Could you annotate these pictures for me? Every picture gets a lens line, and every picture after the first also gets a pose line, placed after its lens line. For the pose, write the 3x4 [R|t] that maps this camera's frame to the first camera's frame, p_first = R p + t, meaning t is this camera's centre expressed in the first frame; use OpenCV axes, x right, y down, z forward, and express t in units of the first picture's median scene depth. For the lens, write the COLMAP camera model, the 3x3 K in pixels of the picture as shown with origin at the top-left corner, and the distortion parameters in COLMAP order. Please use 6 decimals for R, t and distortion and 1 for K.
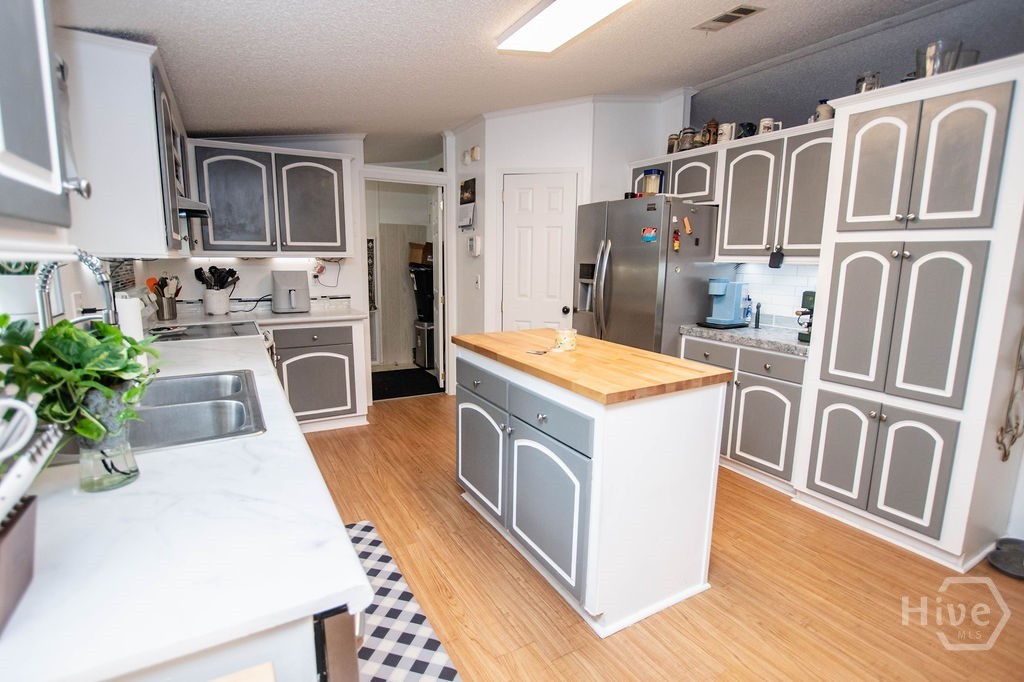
lens RADIAL K [[495.1, 0, 513.6], [0, 495.1, 344.2], [0, 0, 1]] dist [-0.030411, 0.005199]
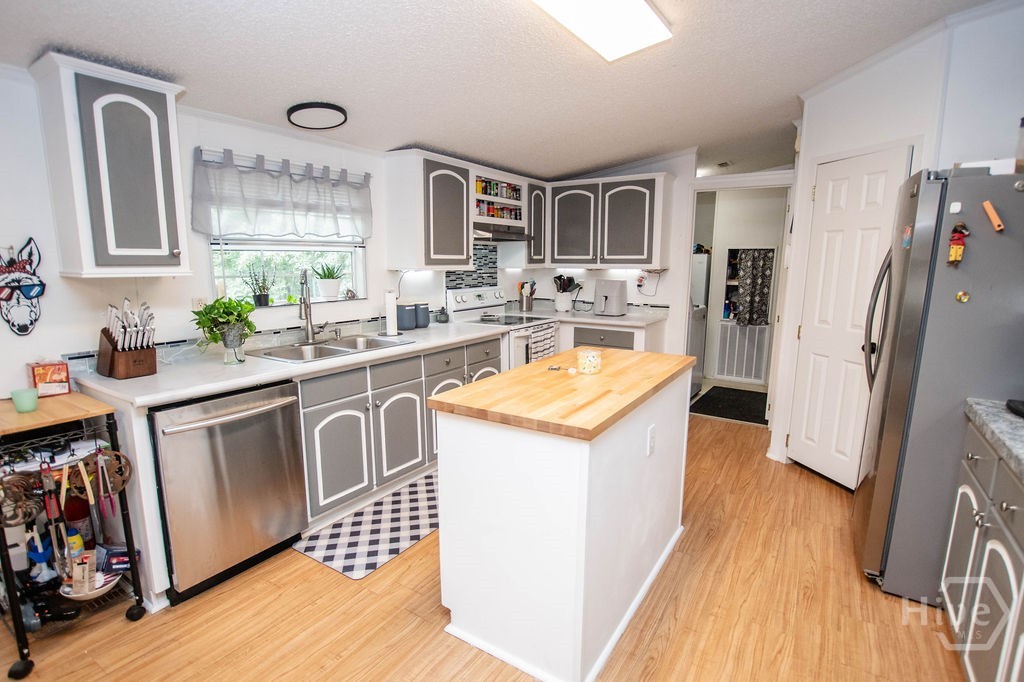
lens RADIAL K [[495.1, 0, 520.2], [0, 495.1, 344.9], [0, 0, 1]] dist [-0.030411, 0.005199]
pose [[0.462270, 0.138777, -0.875812, 0.476120], [-0.149938, 0.985689, 0.077048, -0.051972], [0.873971, 0.095700, 0.476463, 0.247048]]
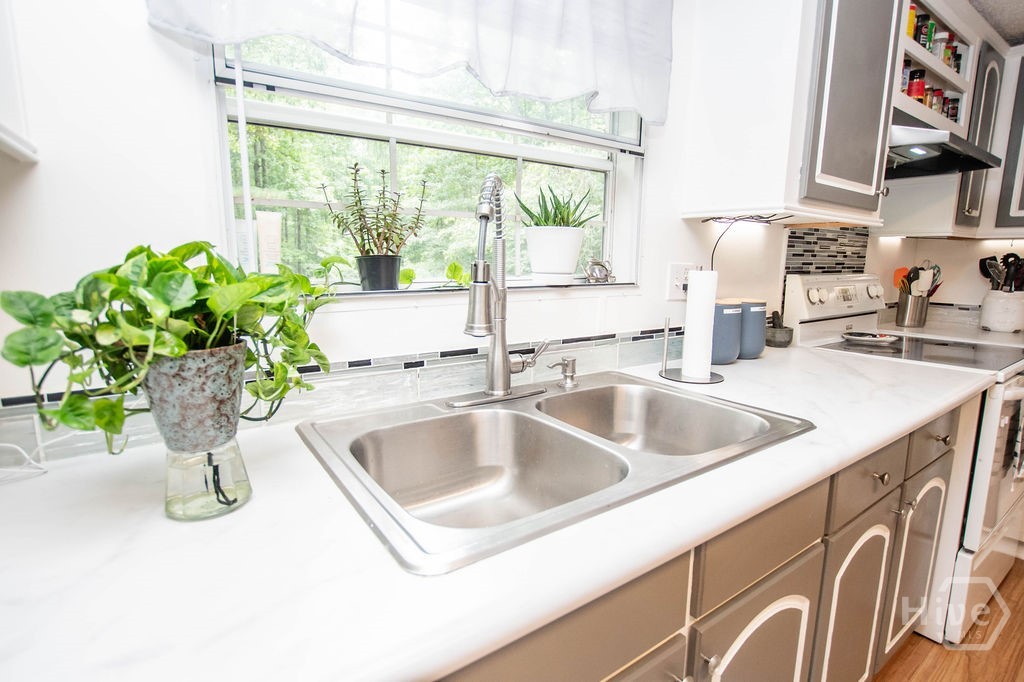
lens RADIAL K [[495.1, 0, 517.4], [0, 495.1, 344.8], [0, 0, 1]] dist [-0.030411, 0.005199]
pose [[0.086691, 0.158857, -0.983488, -0.044300], [-0.178498, 0.973706, 0.141543, -0.018931], [0.980114, 0.163280, 0.112768, 0.297827]]
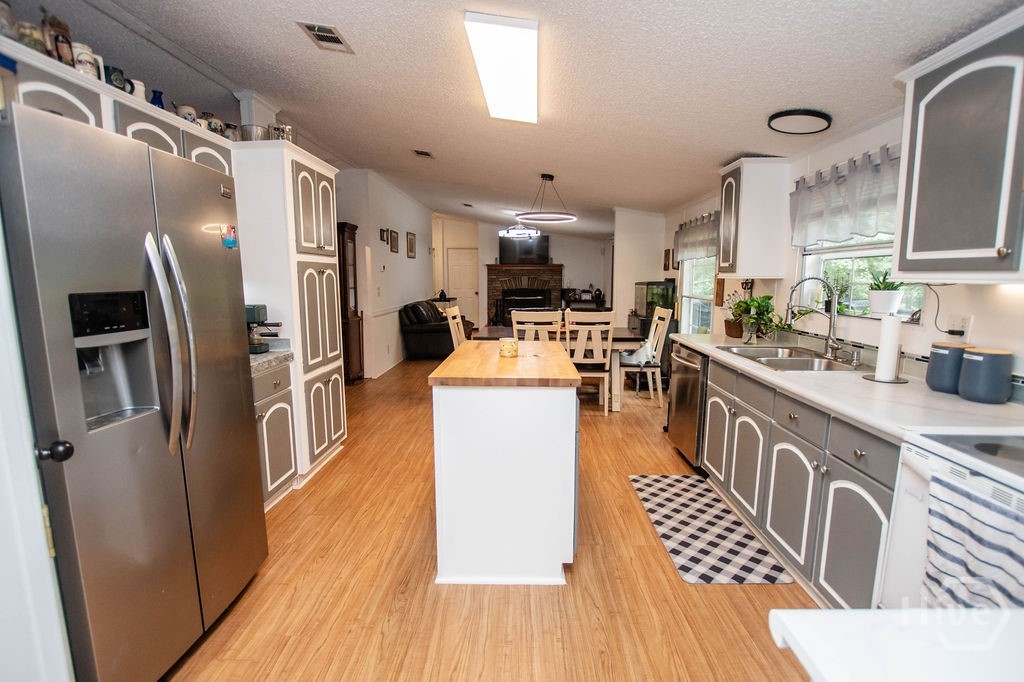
lens RADIAL K [[495.1, 0, 516.2], [0, 495.1, 340.3], [0, 0, 1]] dist [-0.030411, 0.005199]
pose [[-0.856793, -0.078329, 0.509677, -0.275785], [0.076277, 0.958271, 0.275498, -0.190403], [-0.509988, 0.274921, -0.815065, 1.073915]]
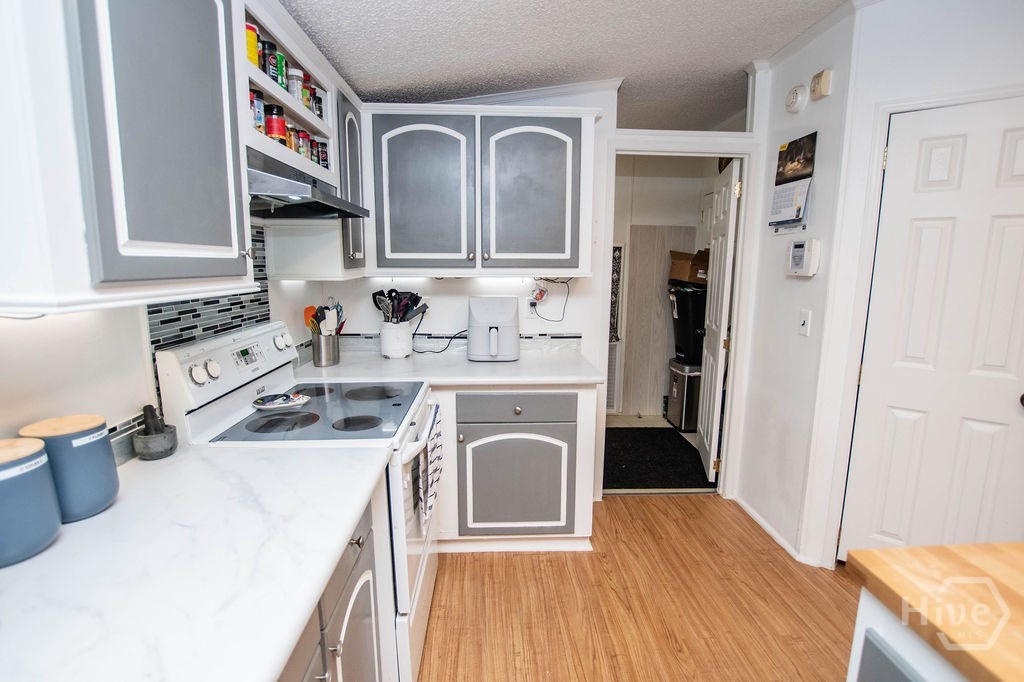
lens RADIAL K [[495.1, 0, 517.2], [0, 495.1, 346.9], [0, 0, 1]] dist [-0.030411, 0.005199]
pose [[0.890584, 0.071715, -0.449128, -0.118375], [-0.075209, 0.997117, 0.010081, -0.086632], [0.448556, 0.024801, 0.893410, 0.399894]]
